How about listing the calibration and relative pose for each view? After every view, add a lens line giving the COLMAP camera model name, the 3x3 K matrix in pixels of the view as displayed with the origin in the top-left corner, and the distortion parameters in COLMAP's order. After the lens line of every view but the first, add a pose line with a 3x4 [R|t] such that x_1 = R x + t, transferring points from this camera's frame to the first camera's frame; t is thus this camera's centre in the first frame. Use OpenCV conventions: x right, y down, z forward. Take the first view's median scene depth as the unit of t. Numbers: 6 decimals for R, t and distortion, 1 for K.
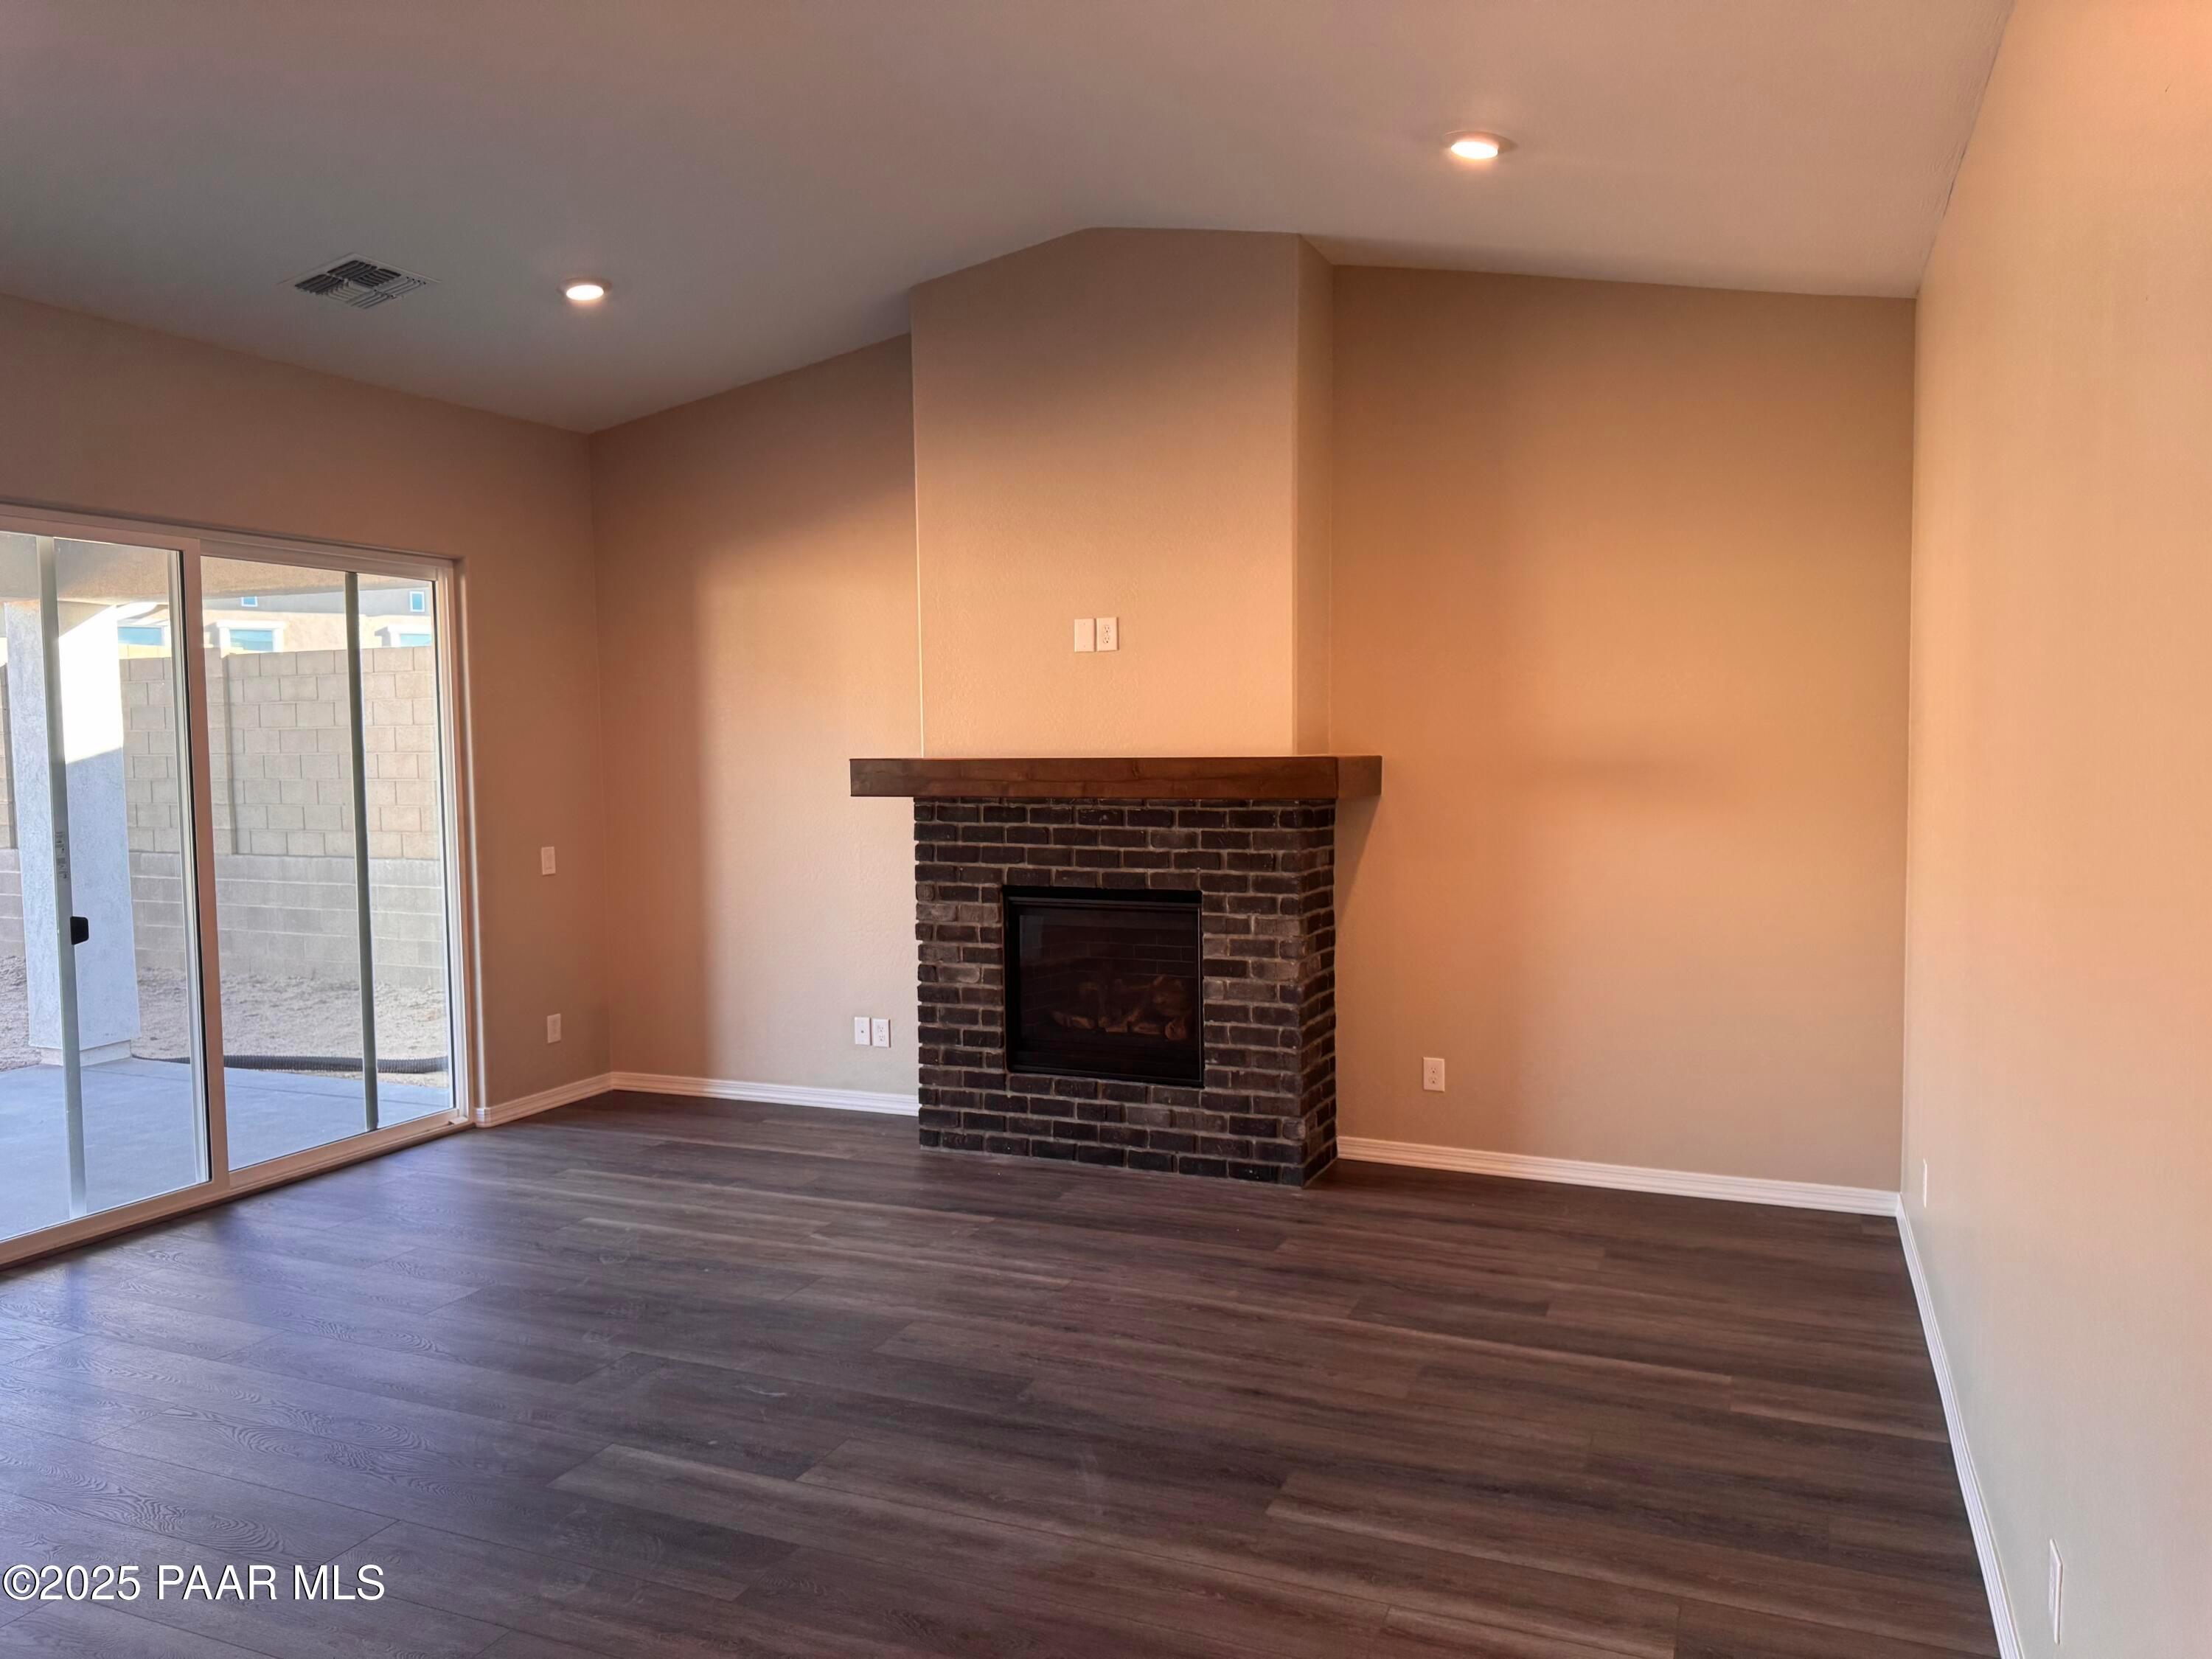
lens RADIAL K [[1548.1, 0, 1096.1], [0, 1548.1, 825.2], [0, 0, 1]] dist [-0.001398, -0.004912]
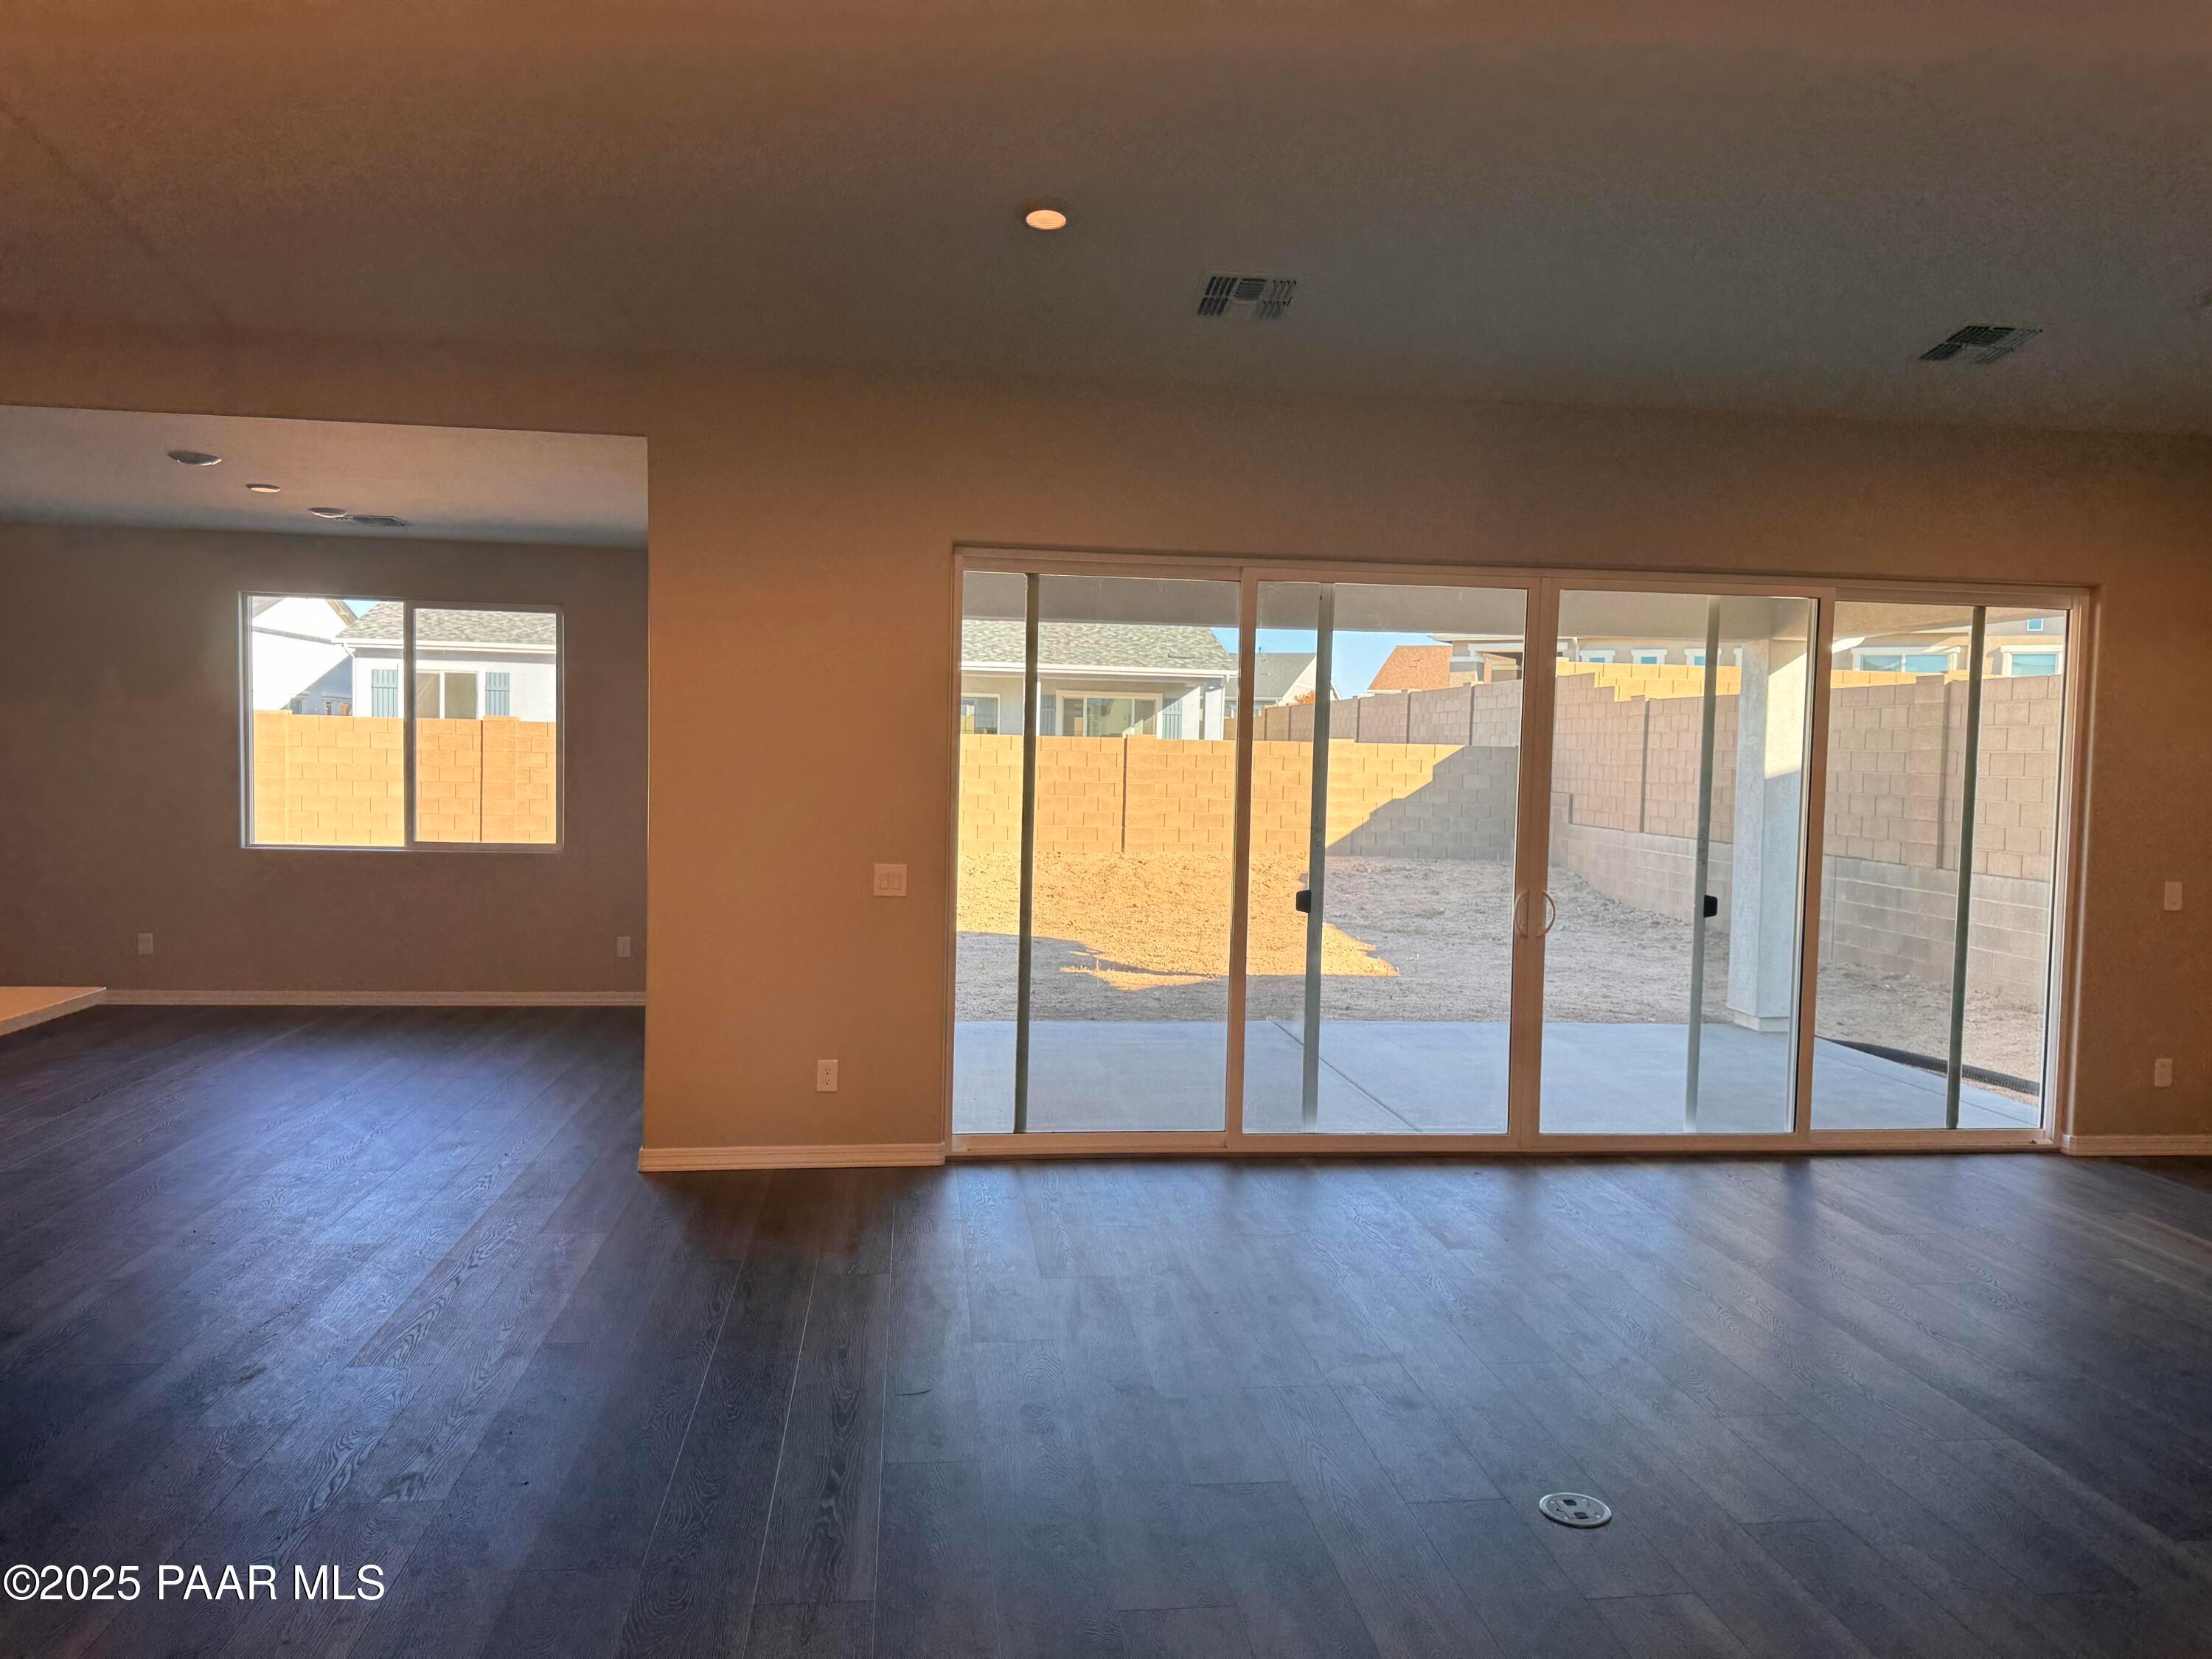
lens RADIAL K [[1548.1, 0, 1152.9], [0, 1548.1, 816.4], [0, 0, 1]] dist [-0.001398, -0.004912]
pose [[0.518966, 0.061082, -0.852609, 0.142409], [-0.078471, 0.996636, 0.023636, 0.000645], [0.851185, 0.054639, 0.522014, -0.036686]]
